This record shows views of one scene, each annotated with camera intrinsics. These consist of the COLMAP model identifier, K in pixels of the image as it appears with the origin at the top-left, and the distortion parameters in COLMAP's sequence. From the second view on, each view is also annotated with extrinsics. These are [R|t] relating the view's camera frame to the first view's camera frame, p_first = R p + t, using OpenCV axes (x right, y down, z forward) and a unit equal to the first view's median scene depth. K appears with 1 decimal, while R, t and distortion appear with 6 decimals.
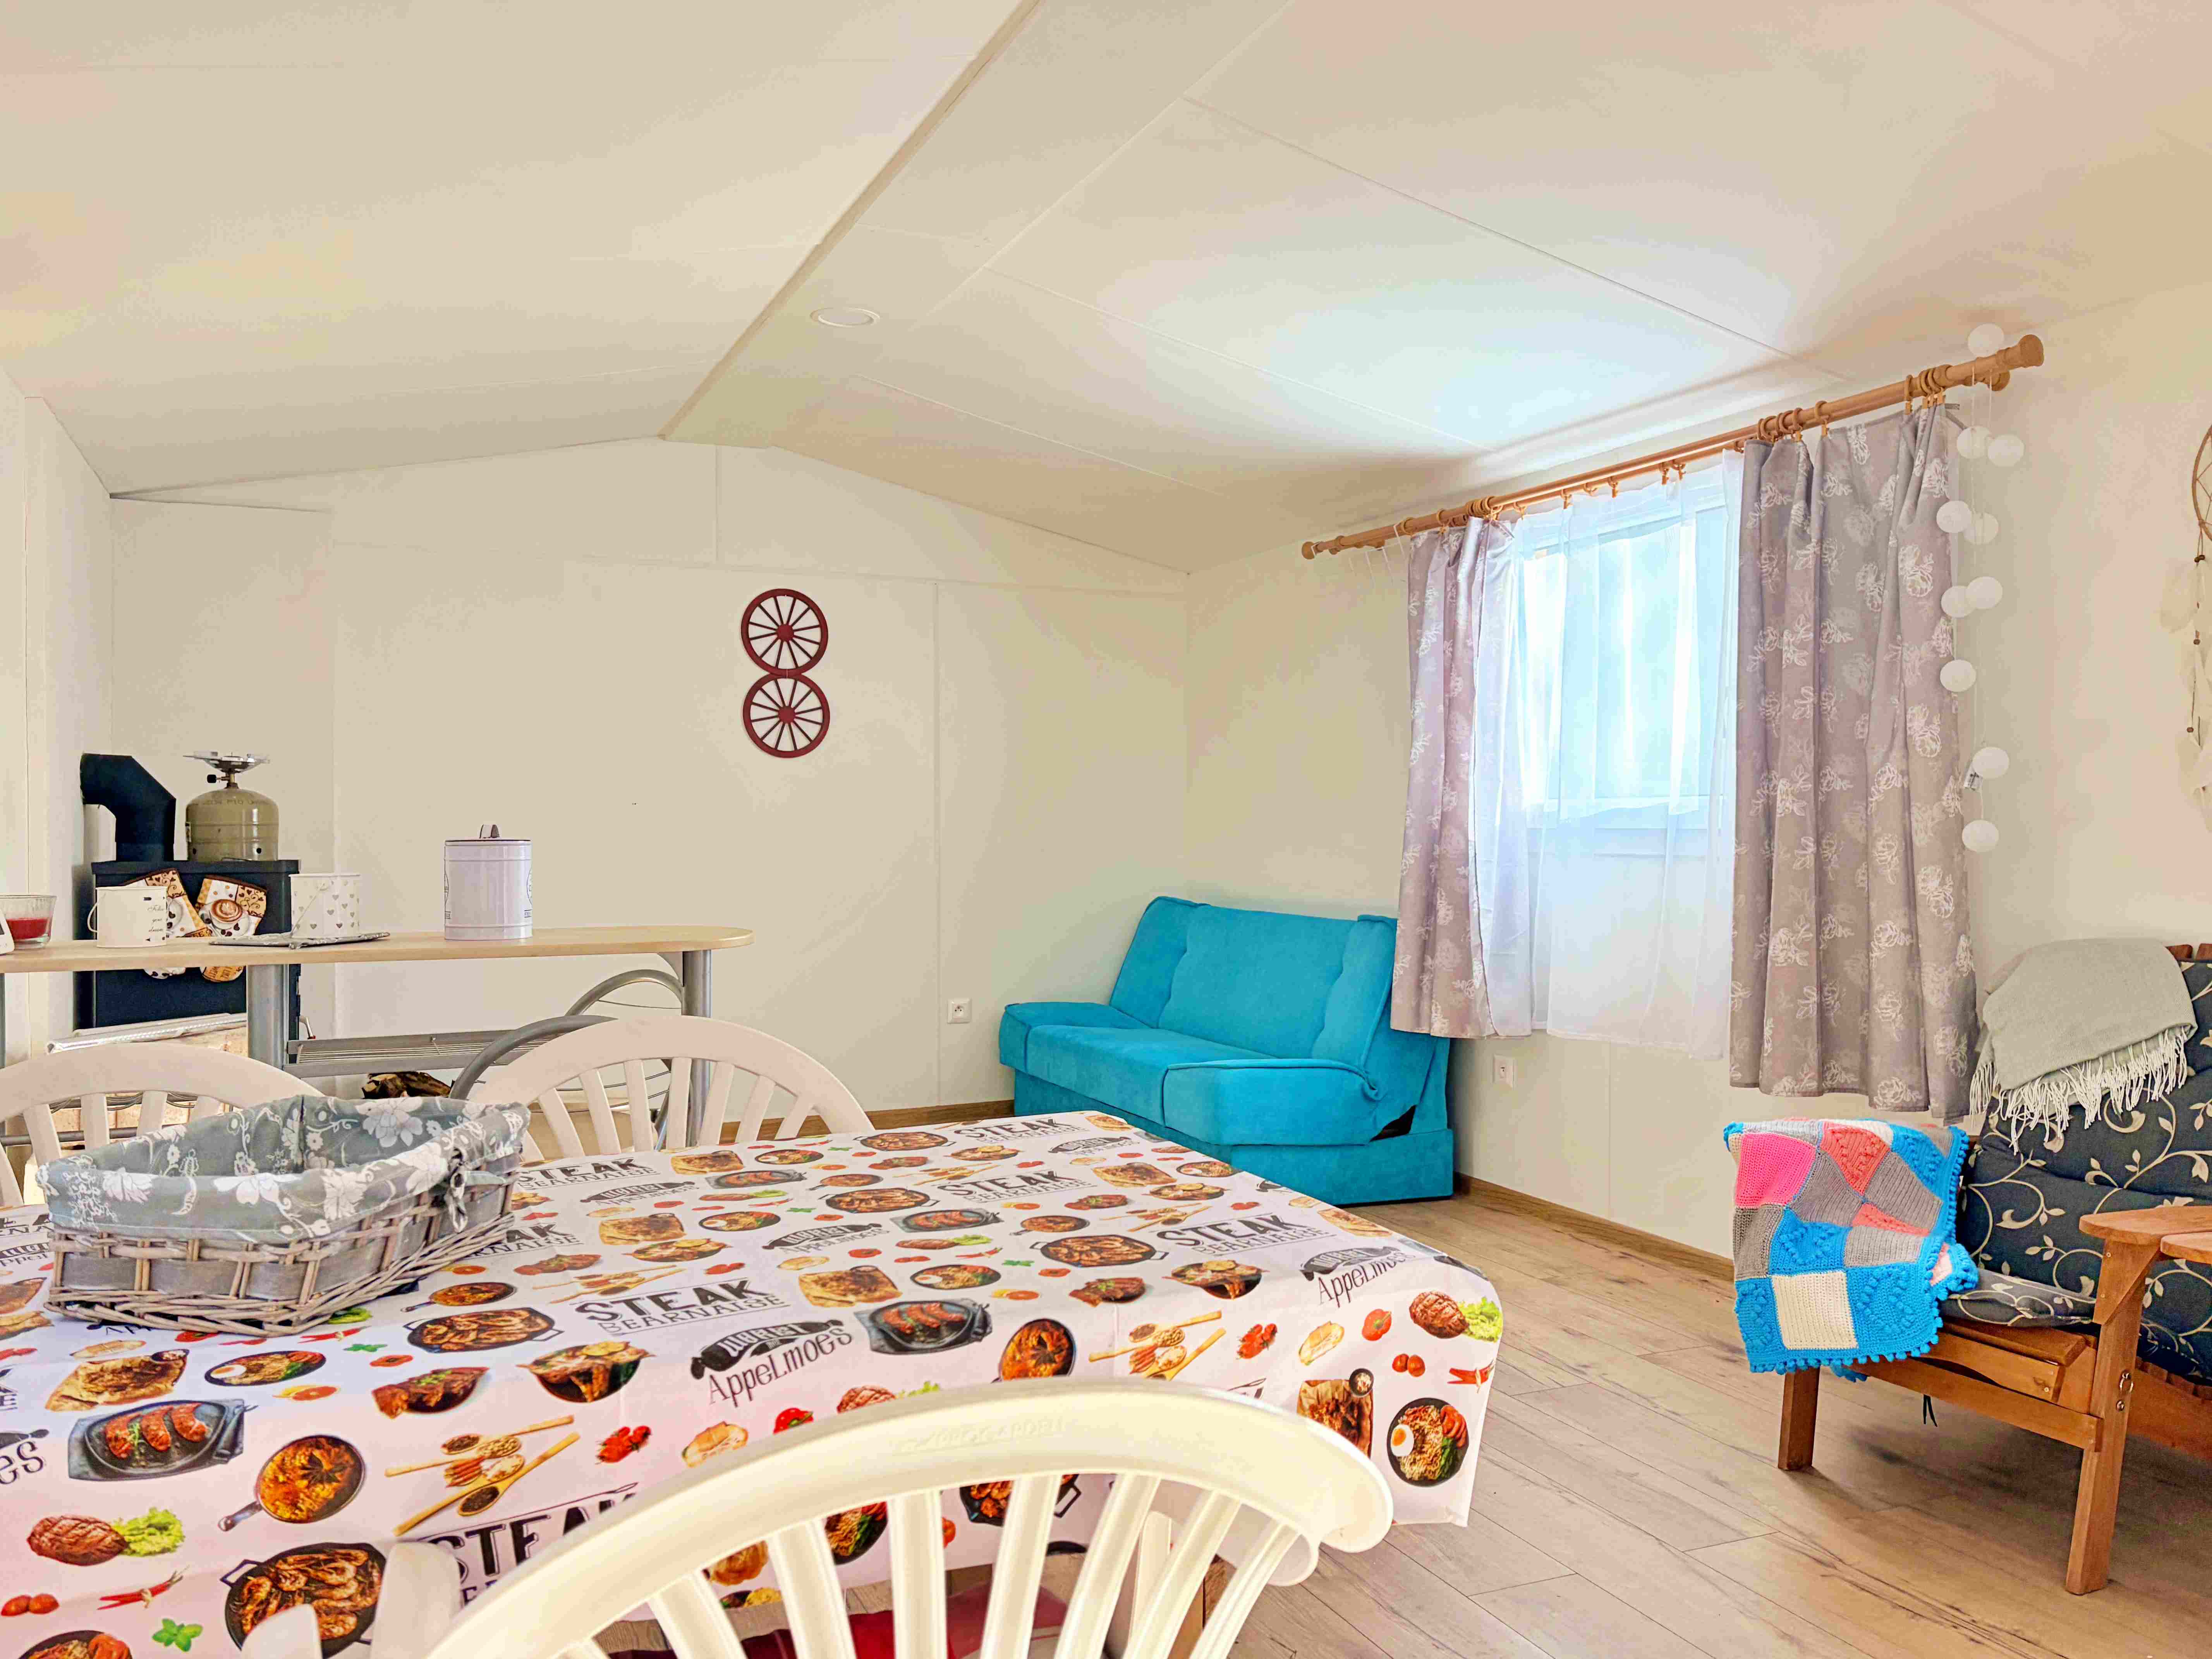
lens RADIAL K [[1685.0, 0, 1109.8], [0, 1685.0, 842.9], [0, 0, 1]] dist [0.066258, -0.073810]
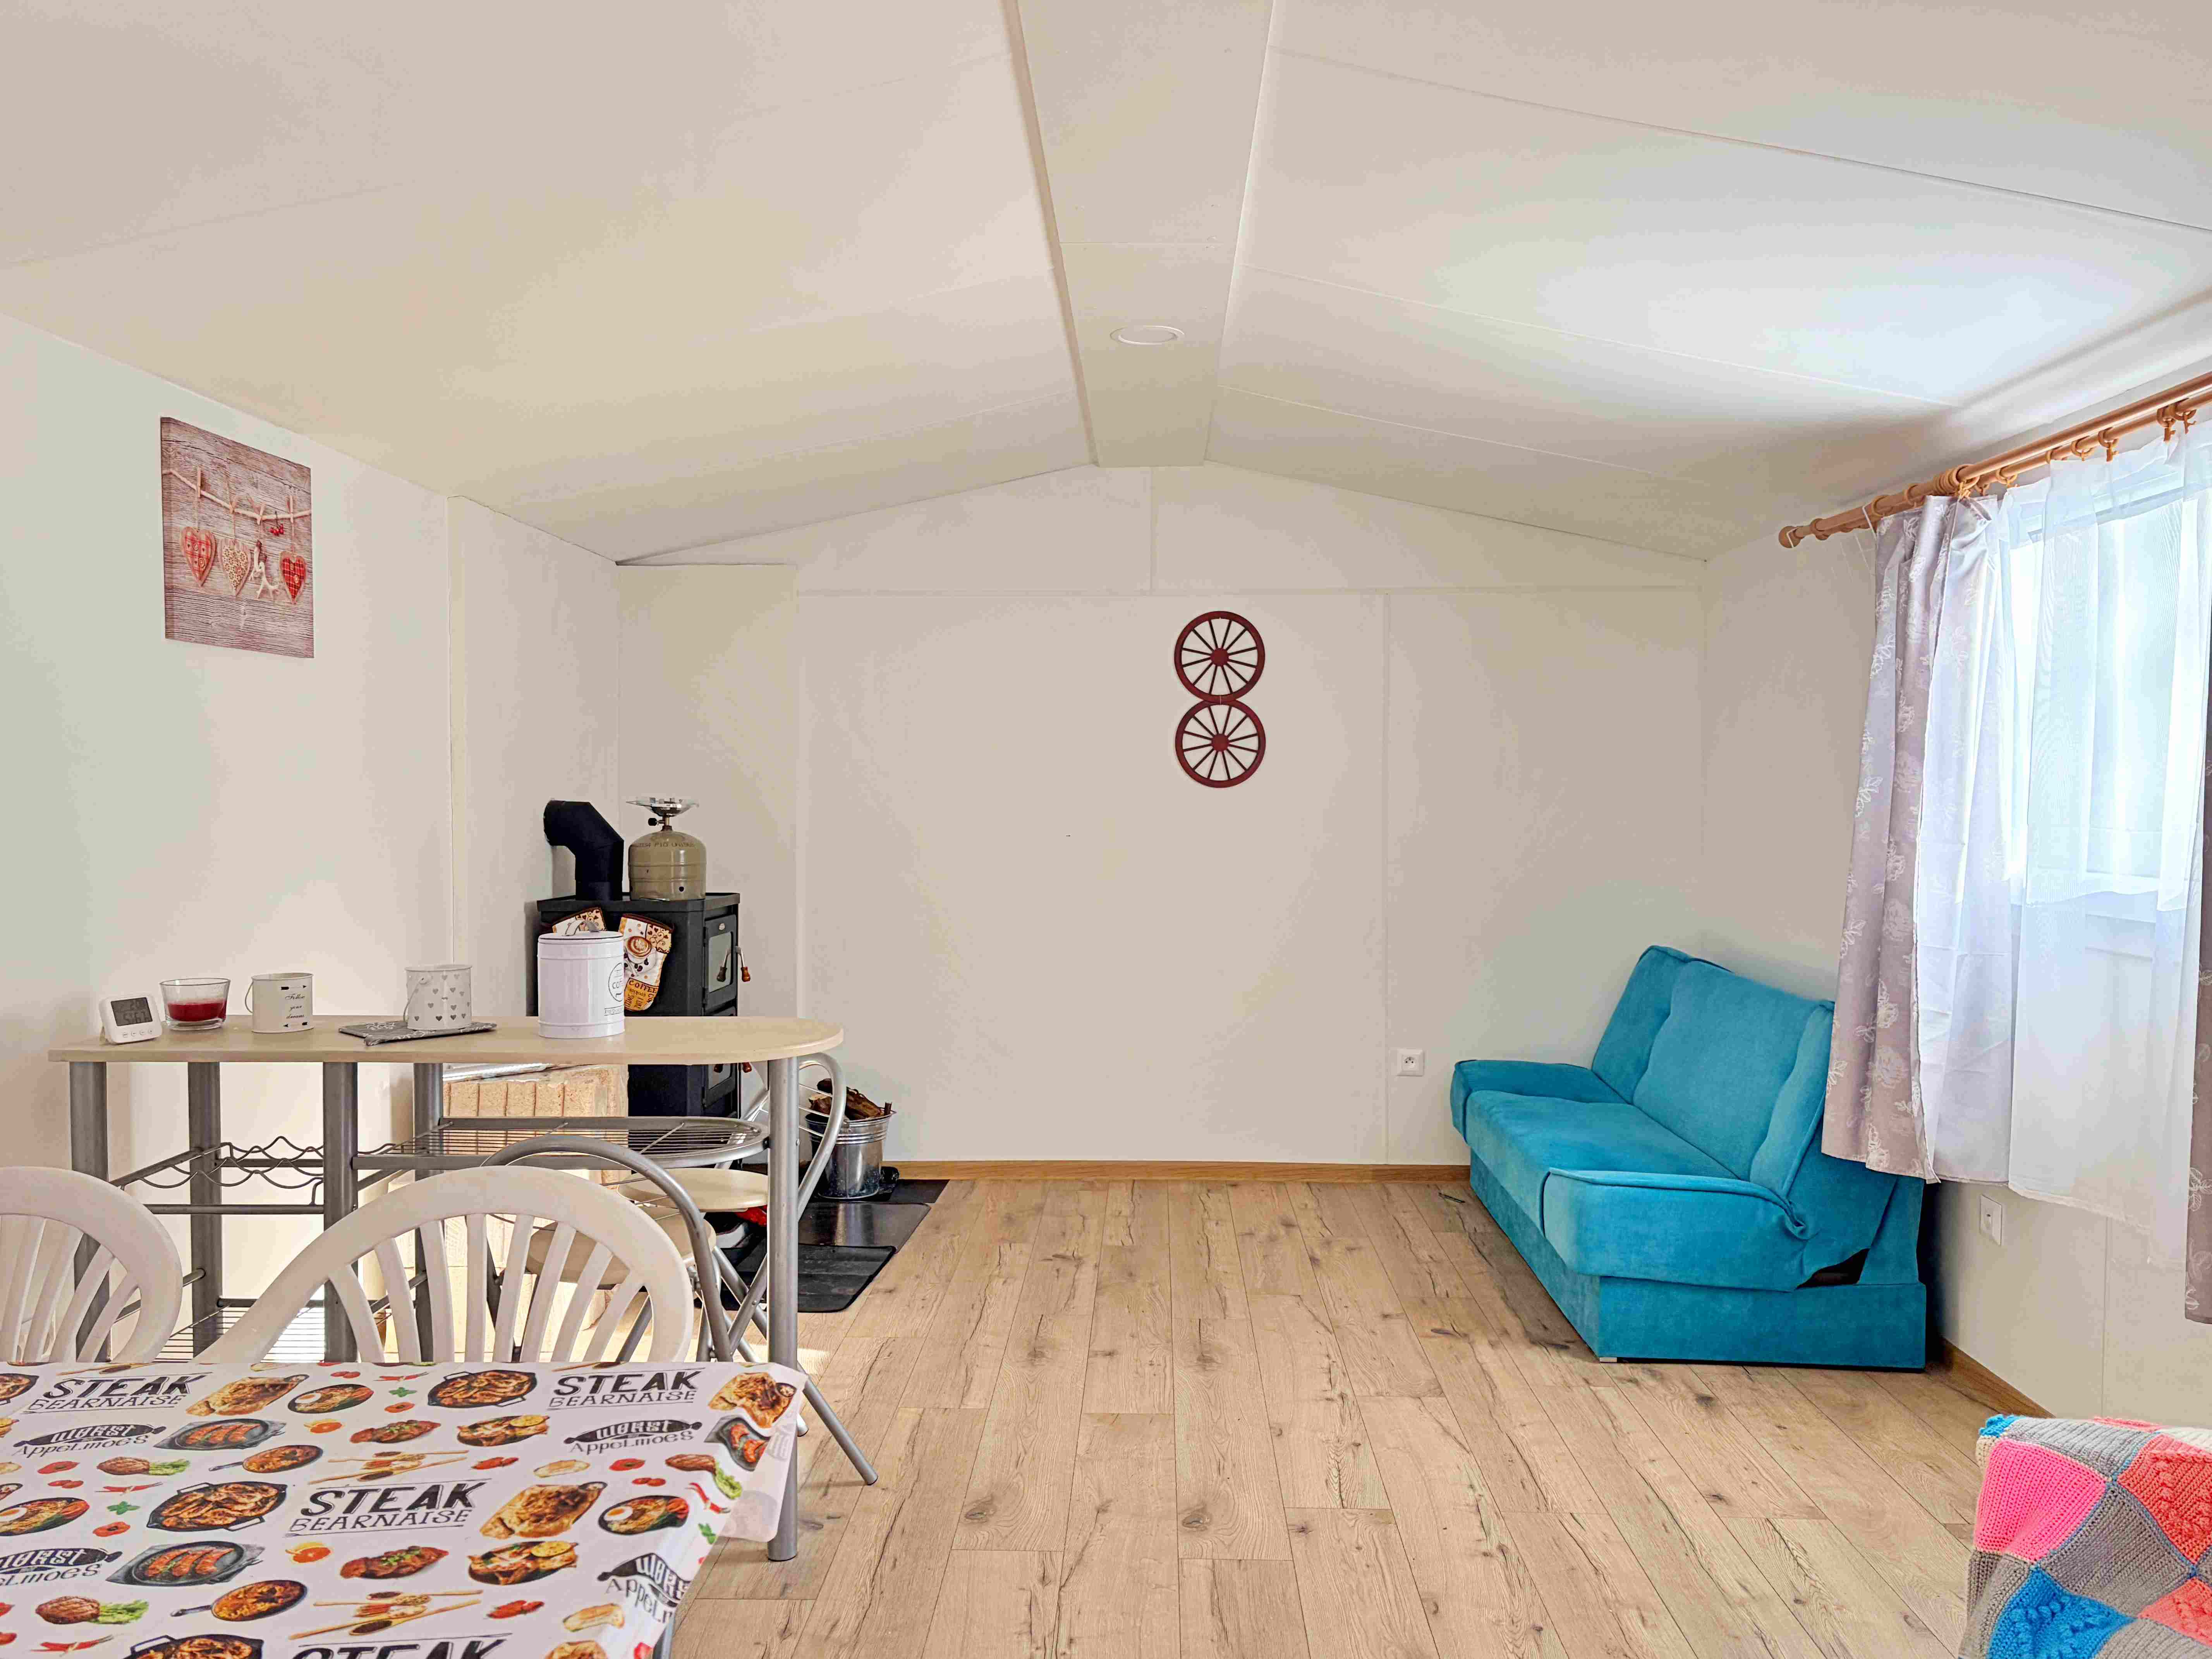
lens RADIAL K [[1685.0, 0, 1109.8], [0, 1685.0, 842.9], [0, 0, 1]] dist [0.066258, -0.073810]
pose [[0.898906, 0.016003, -0.437850, 0.337446], [-0.007689, 0.999755, 0.020755, -0.076087], [0.438075, -0.015290, 0.898809, 0.225737]]
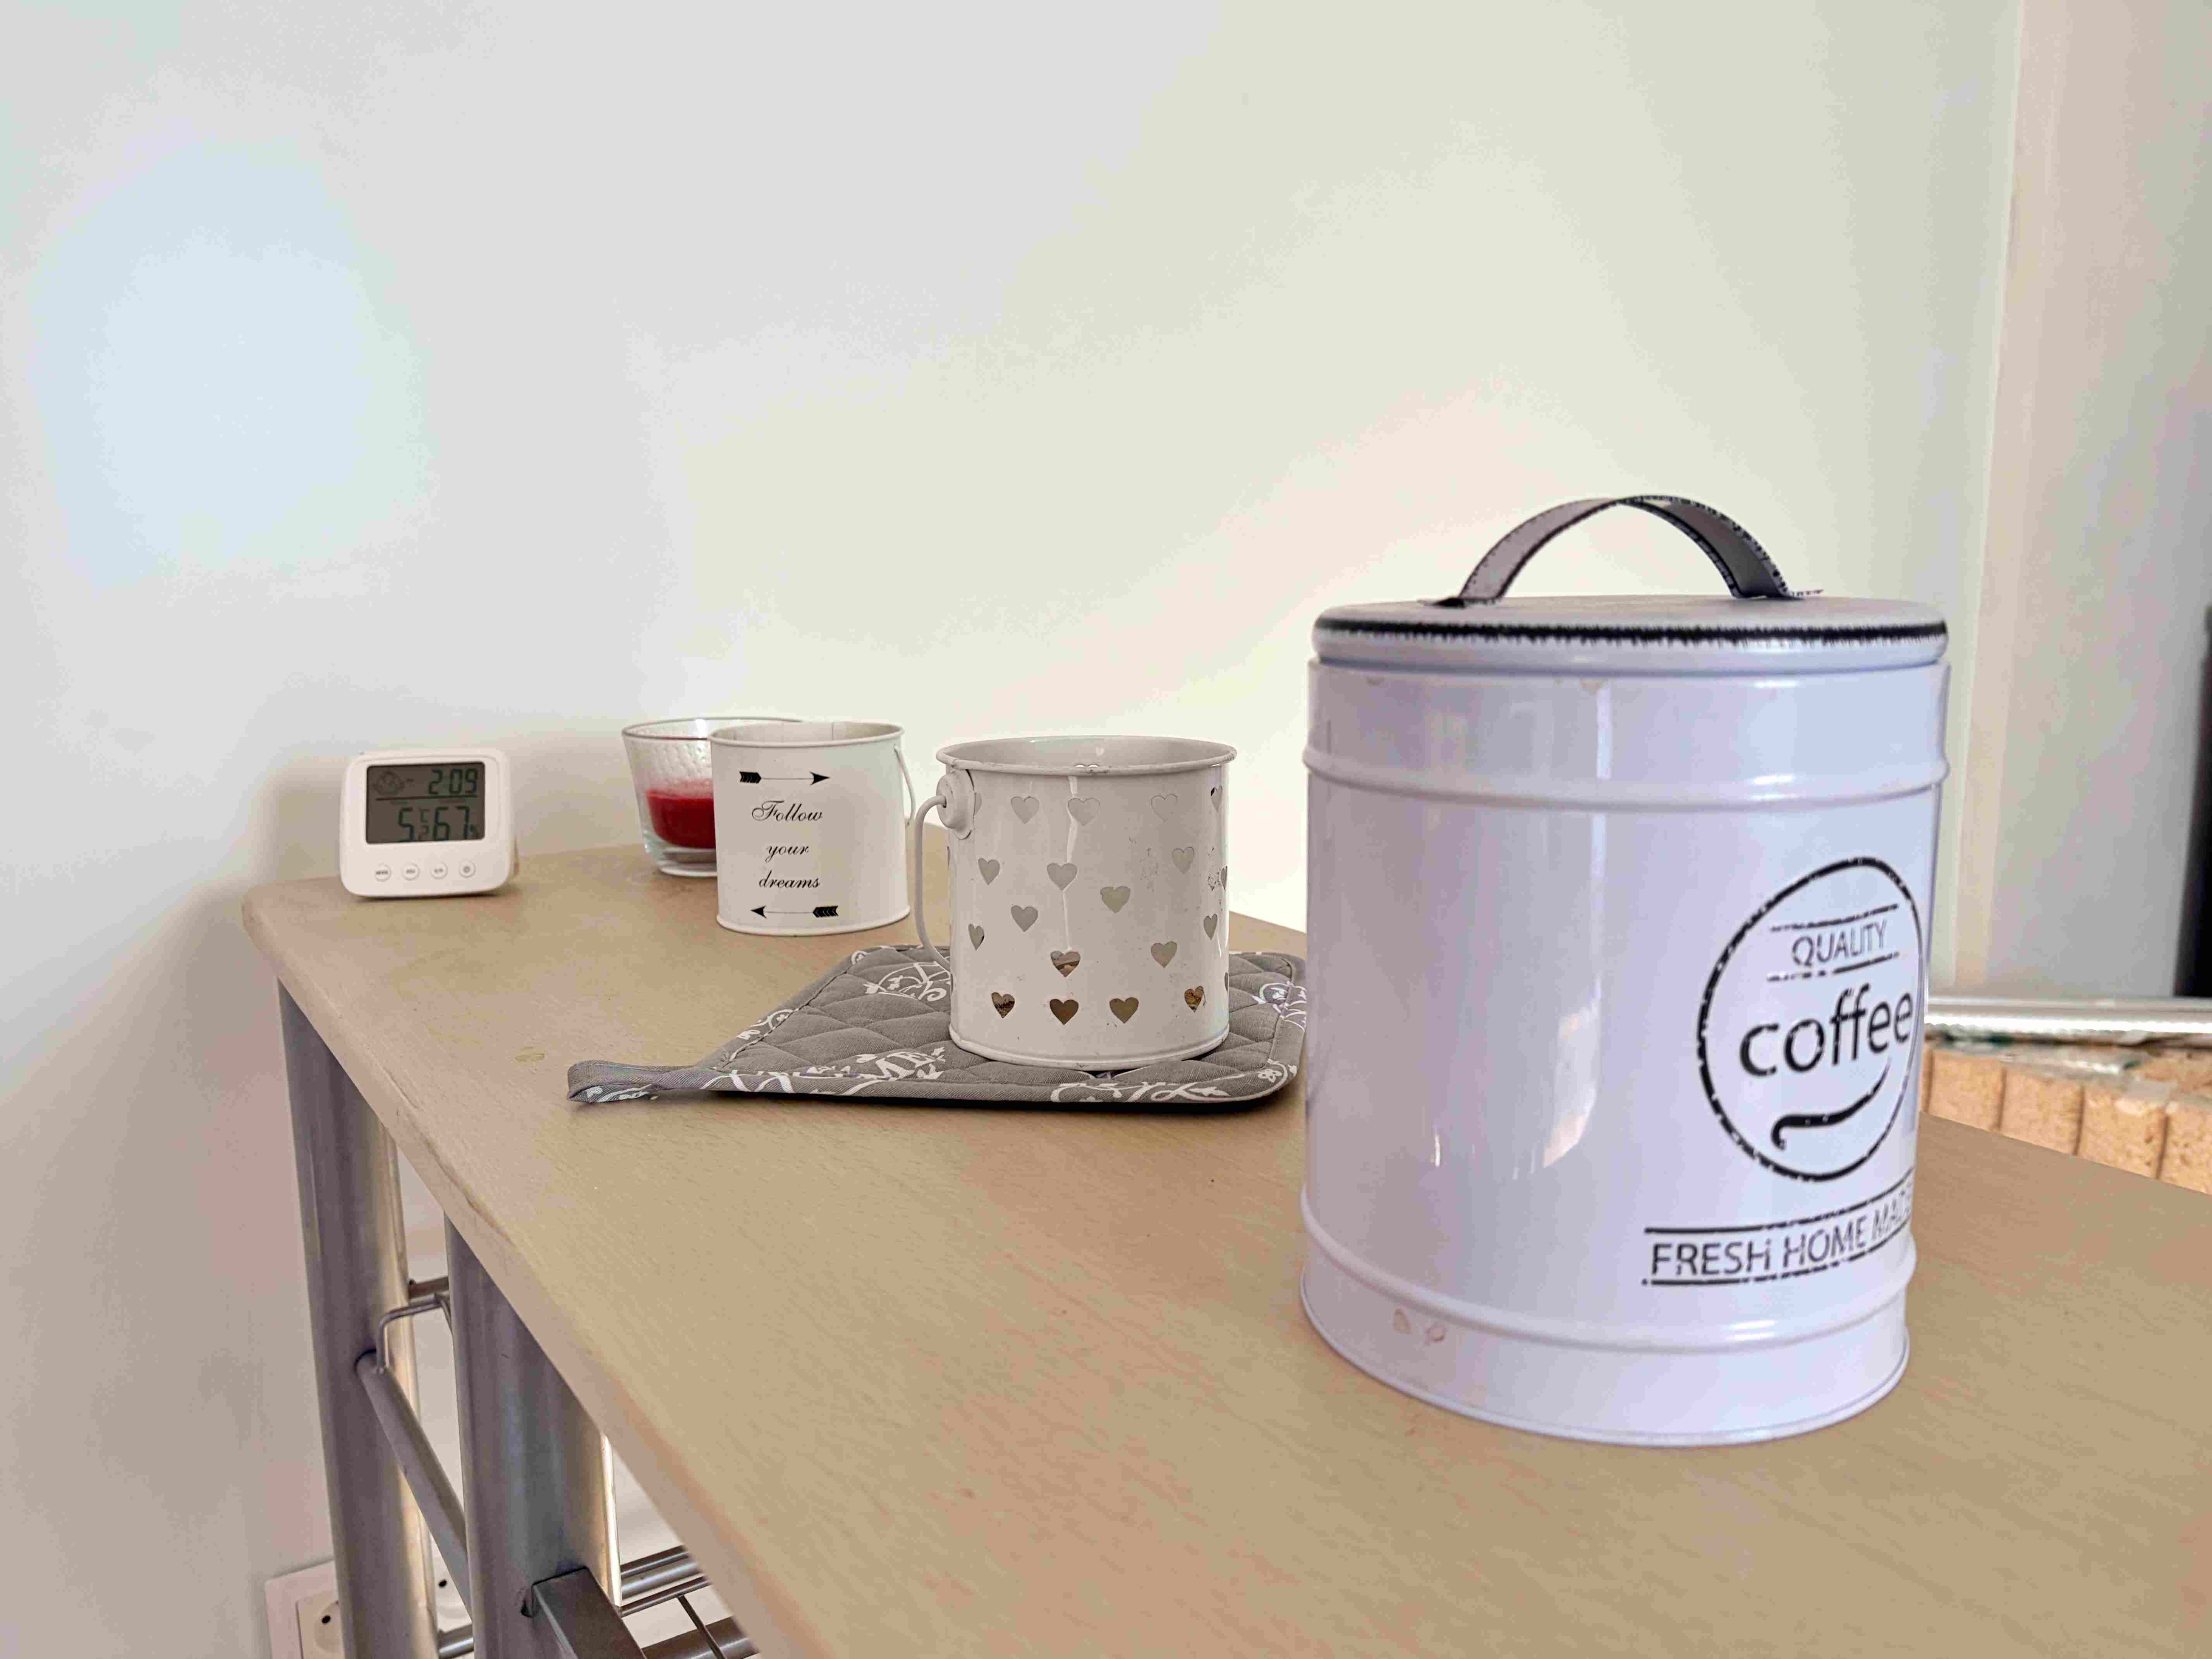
lens RADIAL K [[1685.0, 0, 1109.8], [0, 1685.0, 842.9], [0, 0, 1]] dist [0.066258, -0.073810]
pose [[0.120246, 0.168708, -0.978304, -0.231504], [-0.000093, 0.985456, 0.169930, -0.005758], [0.992744, -0.020343, 0.118512, 0.907761]]
